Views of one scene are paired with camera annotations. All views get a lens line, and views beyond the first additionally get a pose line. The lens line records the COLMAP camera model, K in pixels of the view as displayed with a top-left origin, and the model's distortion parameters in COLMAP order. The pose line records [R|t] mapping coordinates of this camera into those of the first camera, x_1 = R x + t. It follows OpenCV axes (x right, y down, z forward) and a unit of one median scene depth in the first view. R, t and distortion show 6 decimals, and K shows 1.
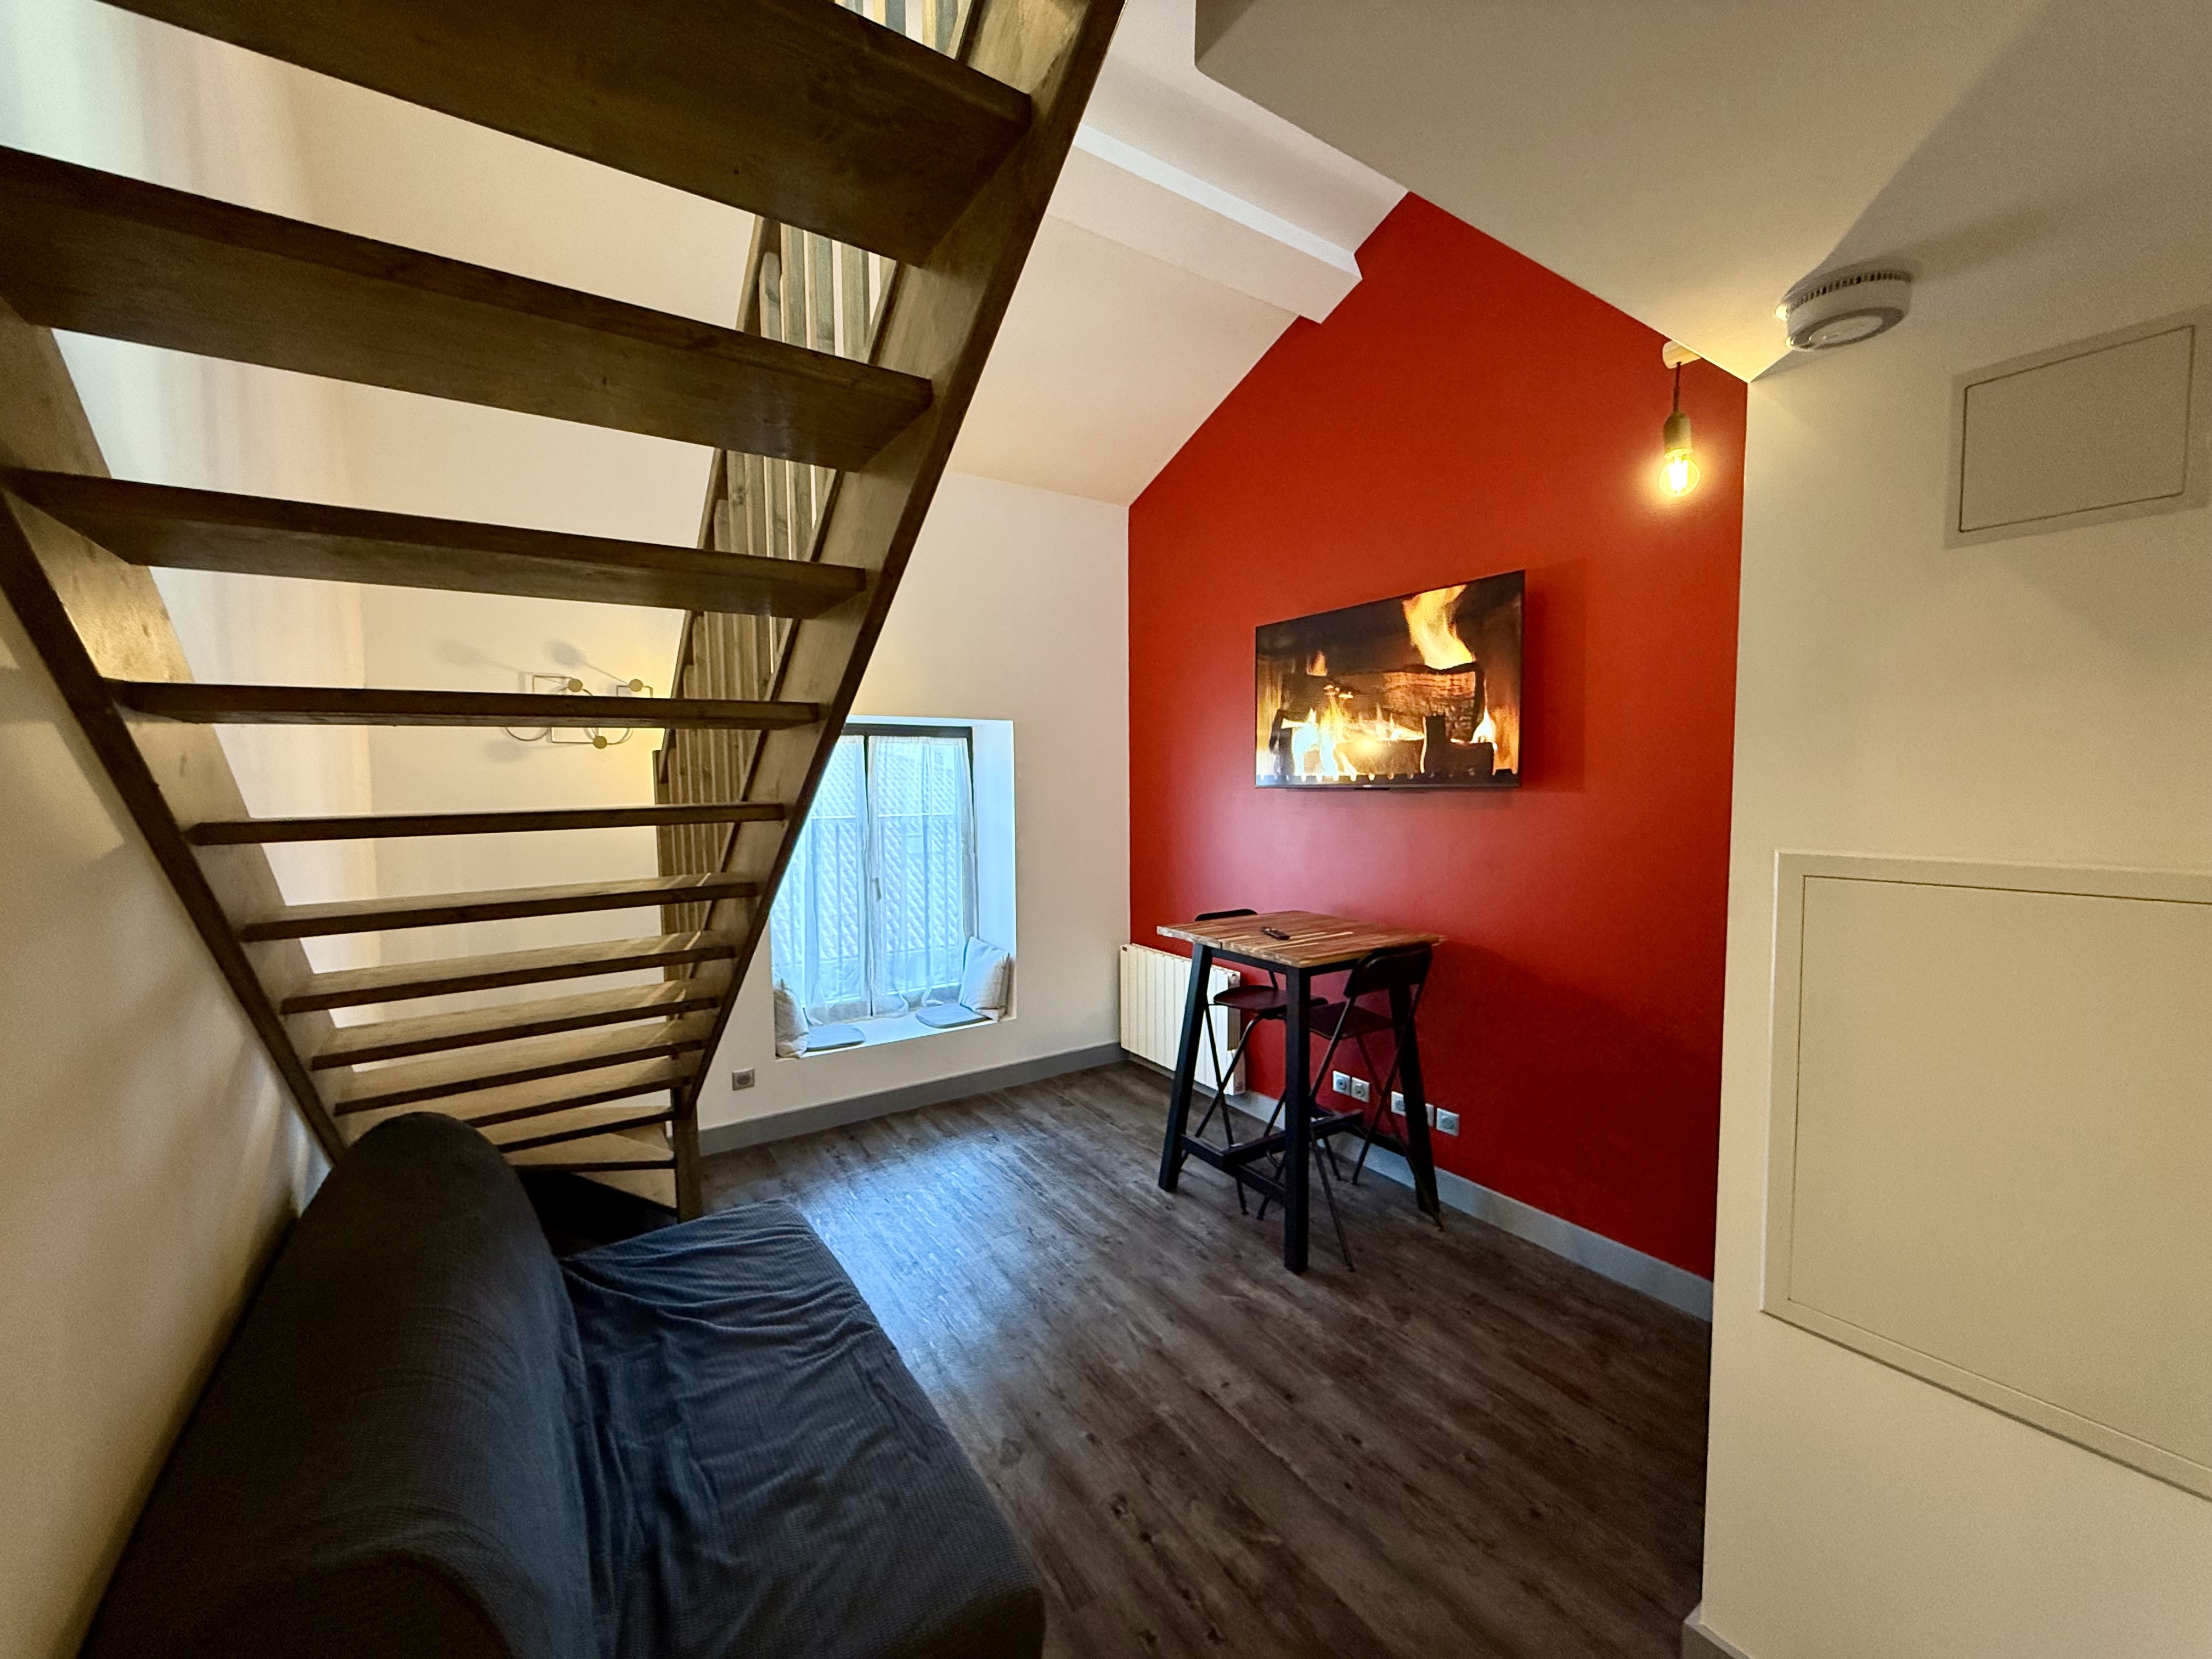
lens RADIAL K [[879.6, 0, 1106.0], [0, 879.6, 829.5], [0, 0, 1]] dist [-0.001506, 0.000049]
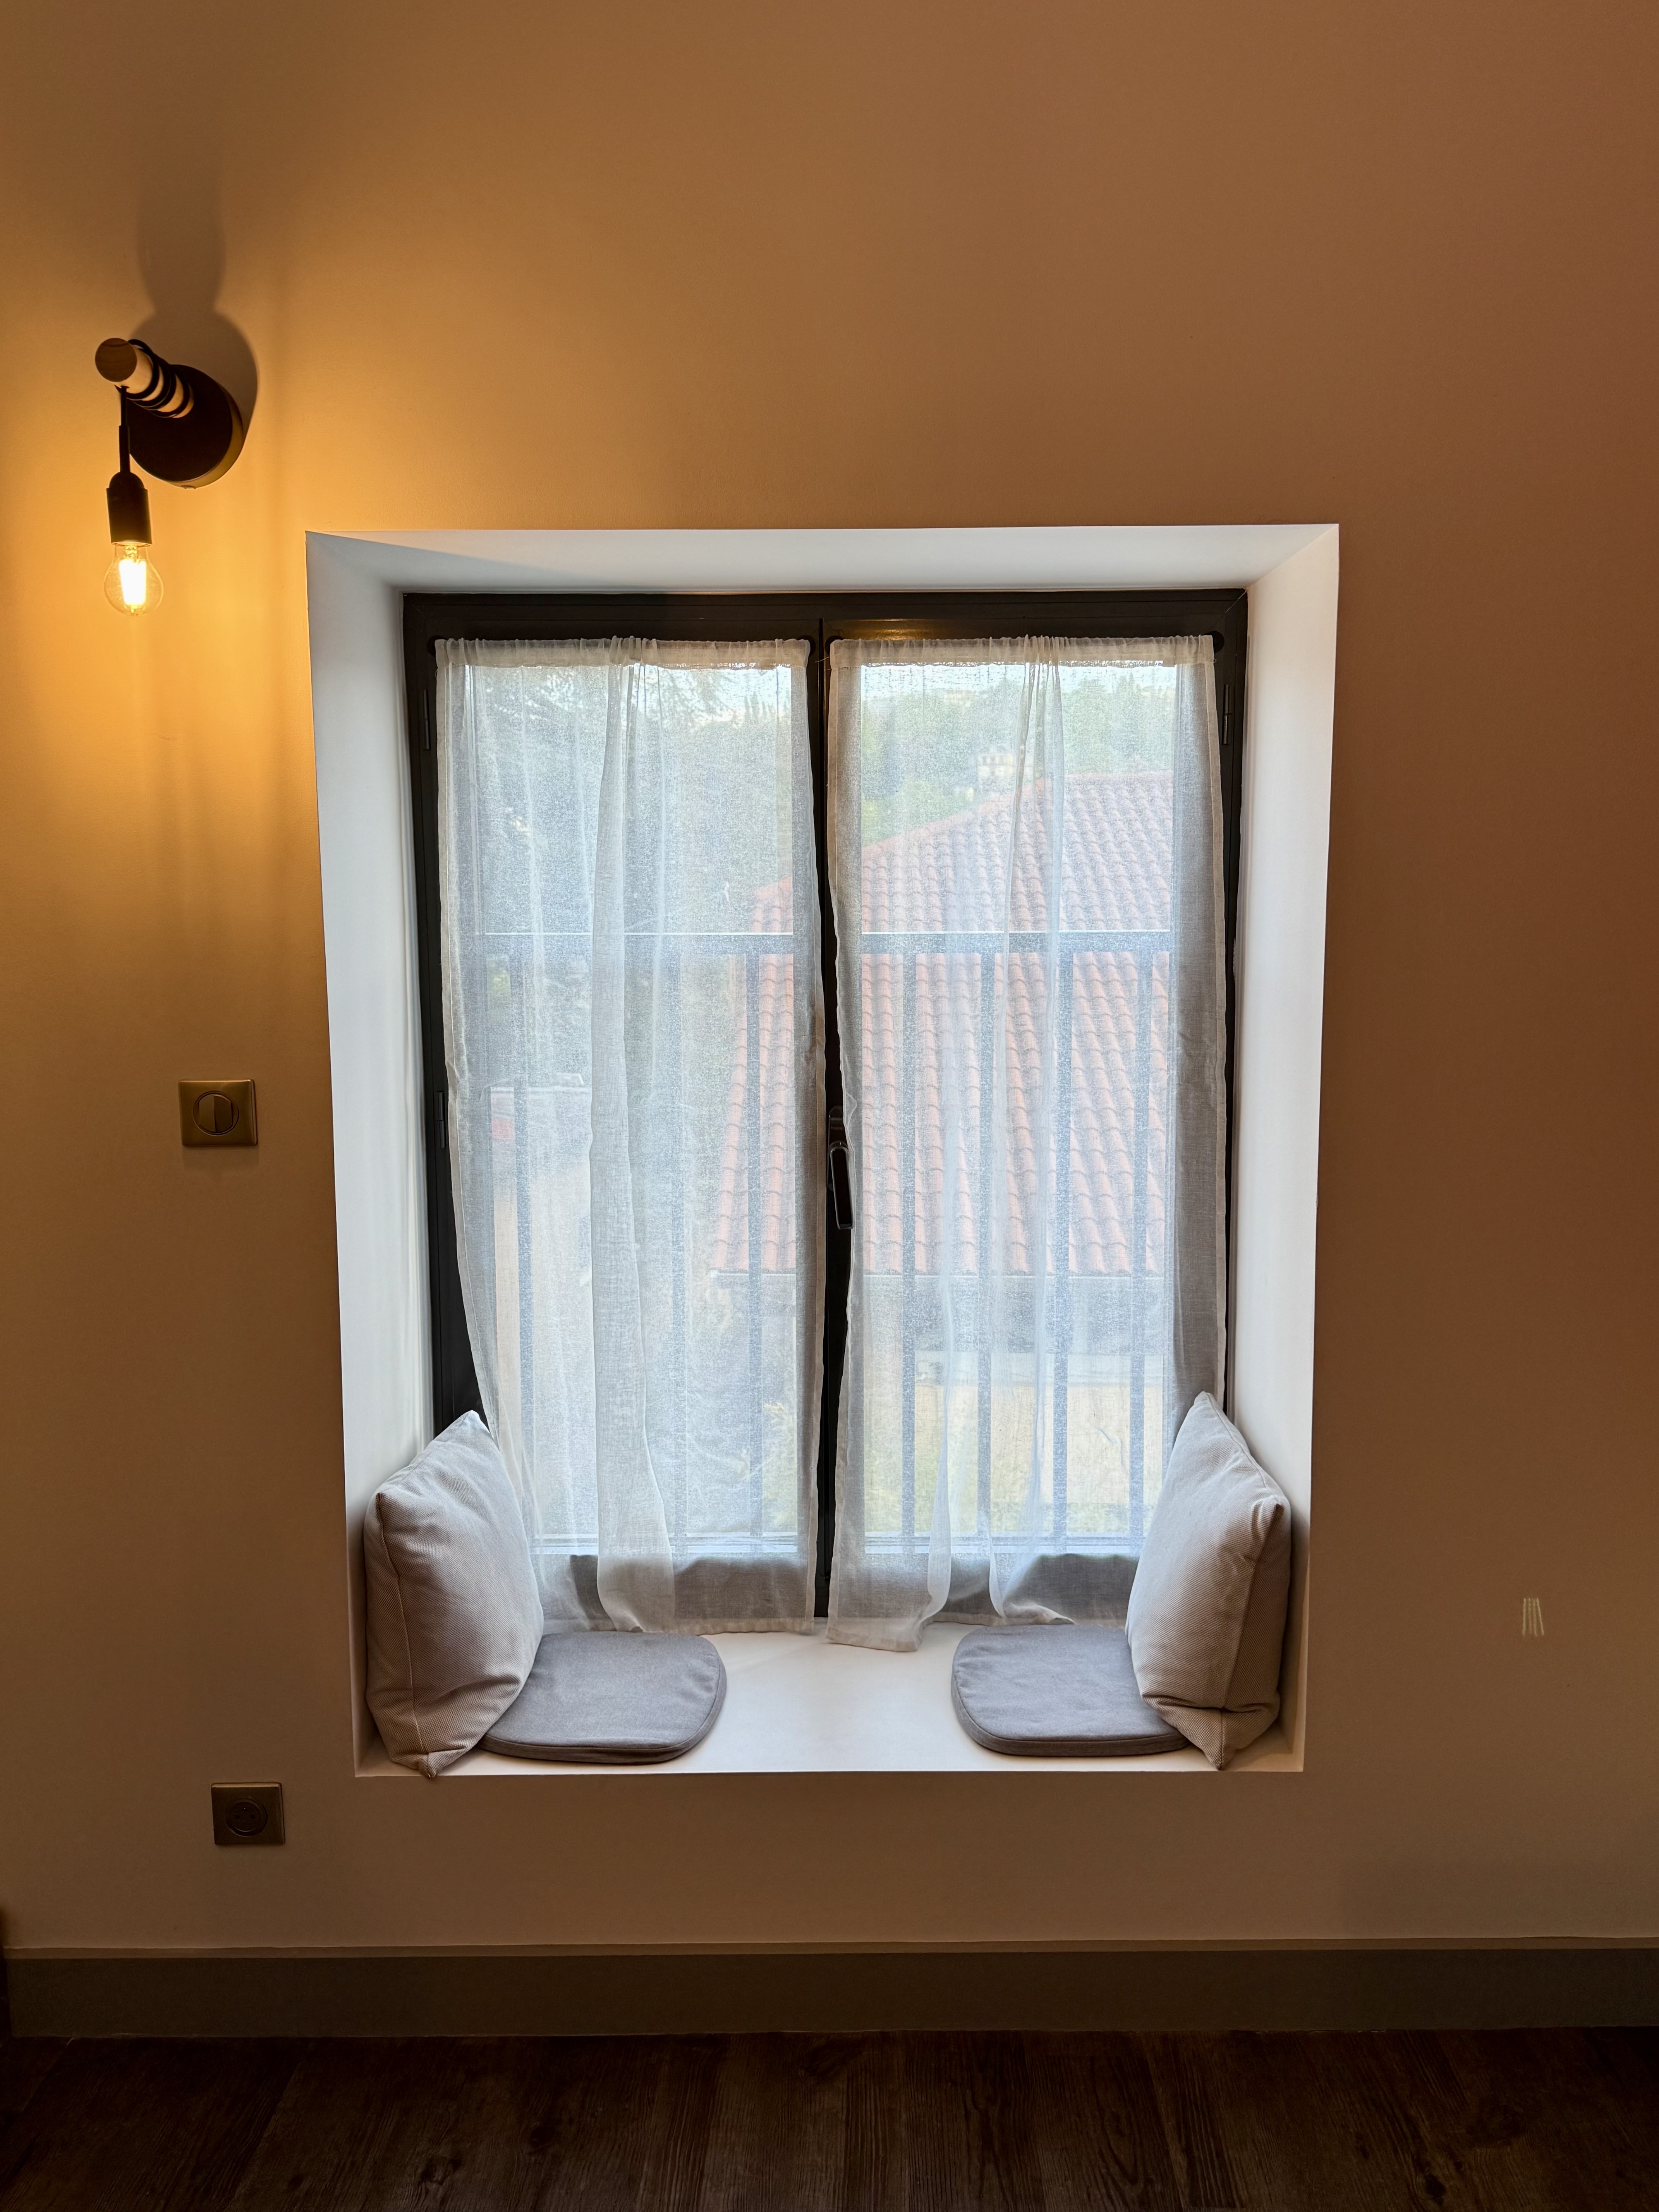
lens RADIAL K [[1759.9, 0, 829.5], [0, 1759.9, 1106.0], [0, 0, 1]] dist [0.003707, 0.000920]
pose [[0.828879, 0.072740, -0.554678, 0.049372], [-0.035760, 0.996372, 0.077225, -0.003423], [0.558283, -0.044175, 0.828474, 0.535489]]
